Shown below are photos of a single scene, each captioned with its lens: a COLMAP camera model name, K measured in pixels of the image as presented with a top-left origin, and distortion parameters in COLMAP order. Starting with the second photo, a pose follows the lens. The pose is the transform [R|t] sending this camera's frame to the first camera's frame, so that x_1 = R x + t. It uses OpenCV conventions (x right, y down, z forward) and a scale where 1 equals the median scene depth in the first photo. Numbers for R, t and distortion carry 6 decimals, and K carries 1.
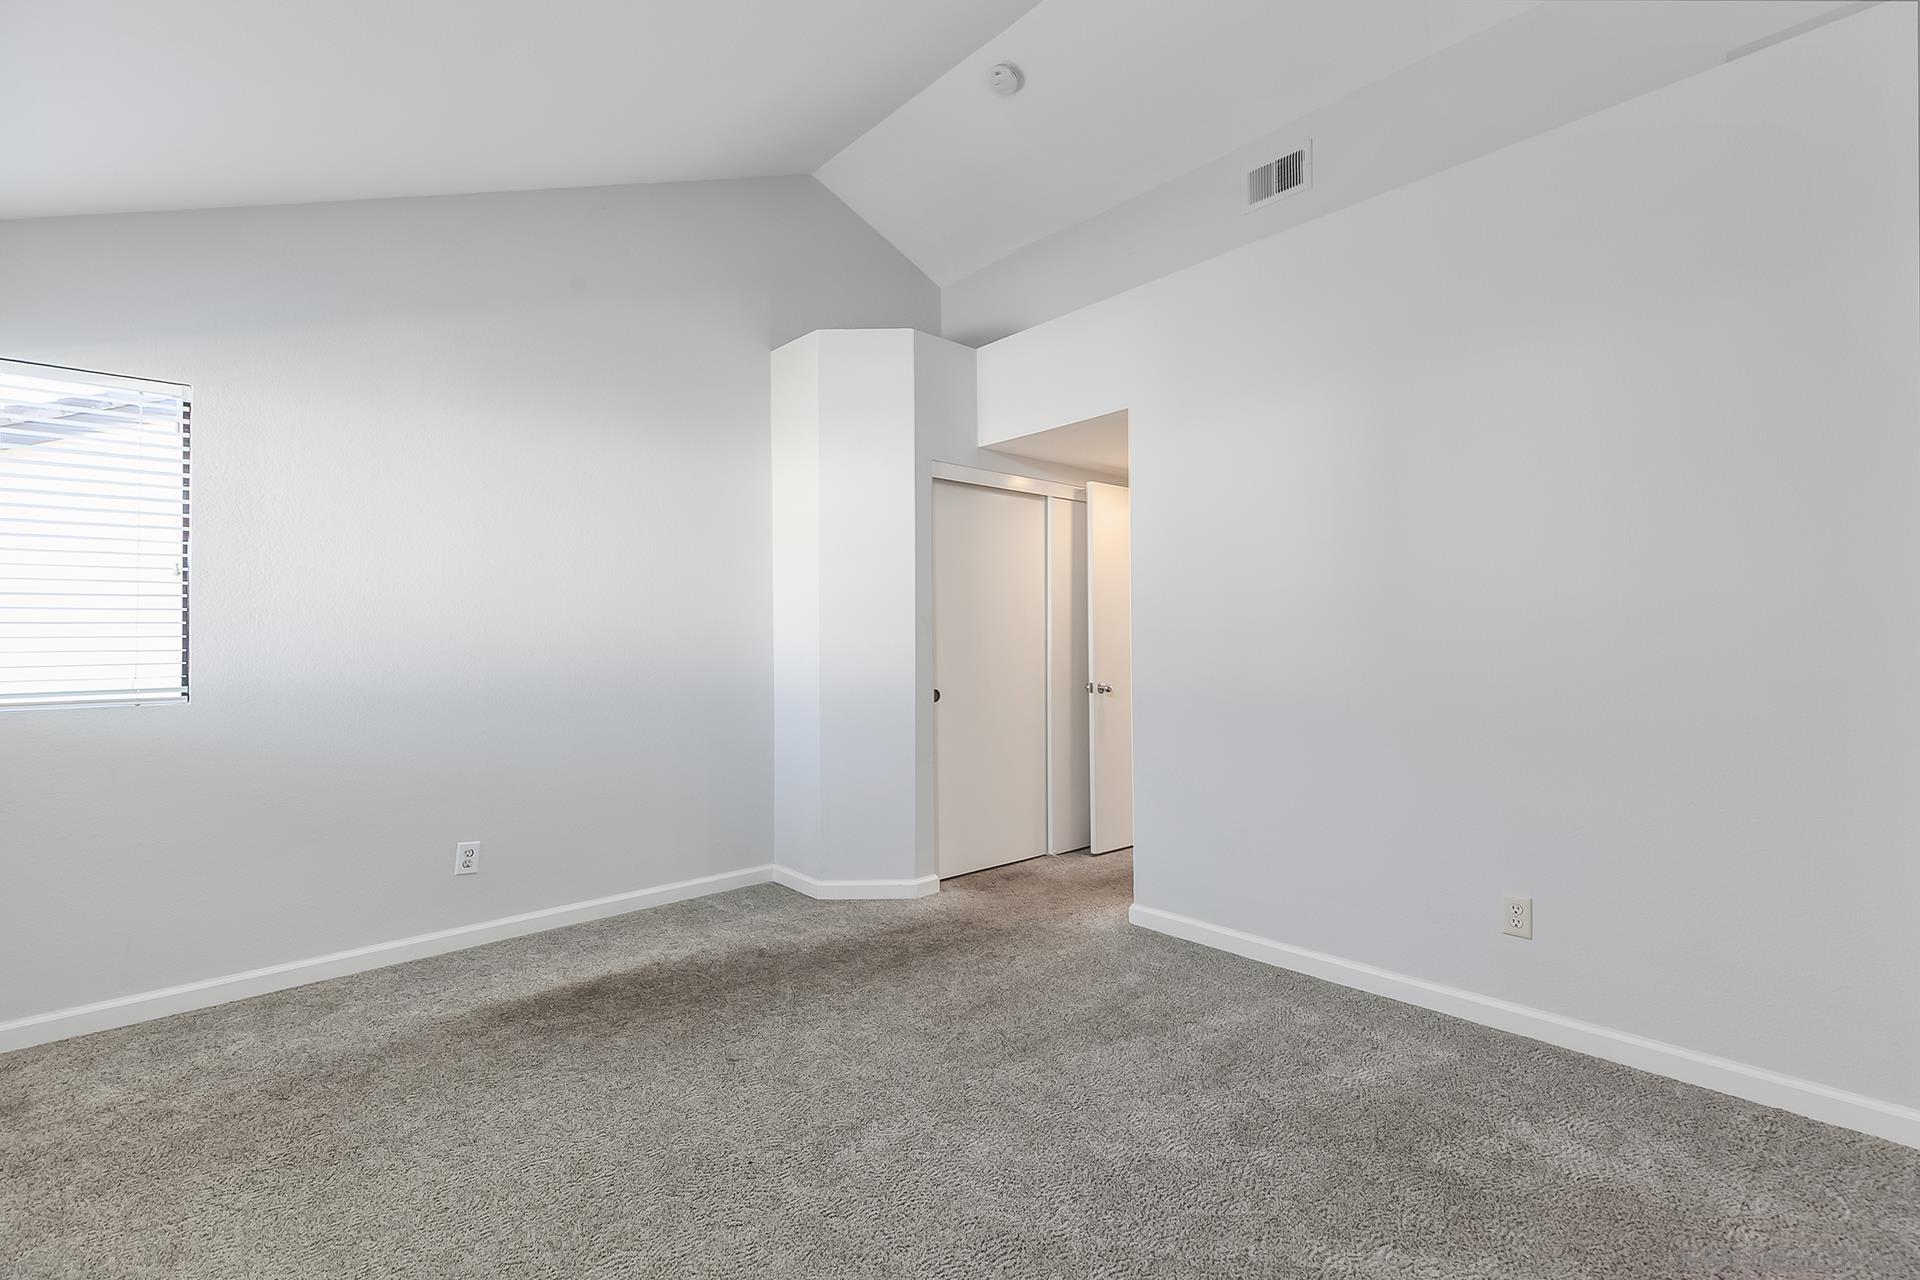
lens RADIAL K [[871.7, 0, 961.9], [0, 871.7, 639.7], [0, 0, 1]] dist [0.005607, -0.000036]
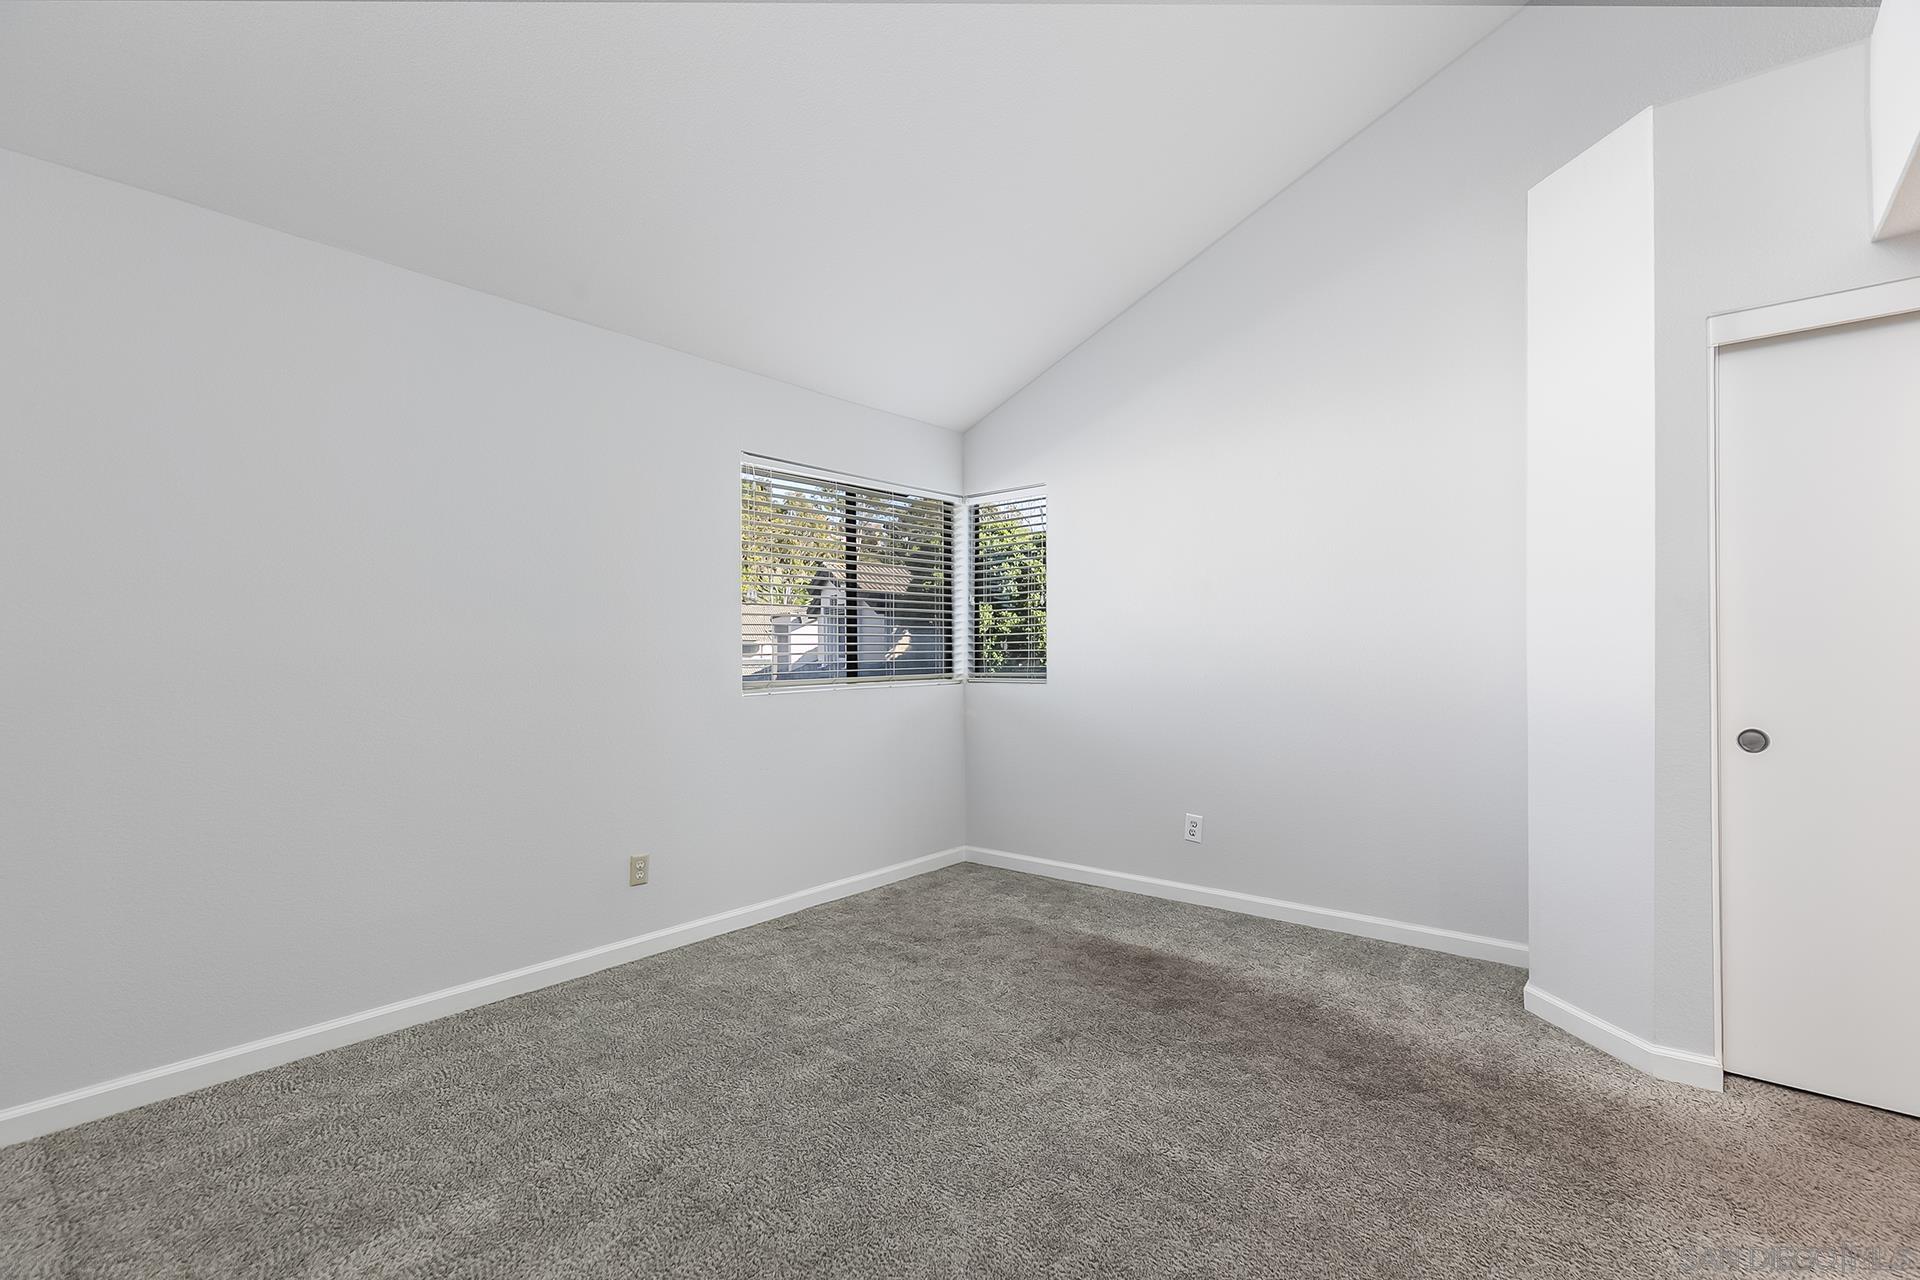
lens RADIAL K [[871.7, 0, 961.1], [0, 871.7, 645.4], [0, 0, 1]] dist [0.005607, -0.000036]
pose [[0.127259, 0.000311, -0.991869, 0.553174], [0.009433, 0.999954, 0.001524, -0.000833], [0.991825, -0.009551, 0.127251, 0.535296]]
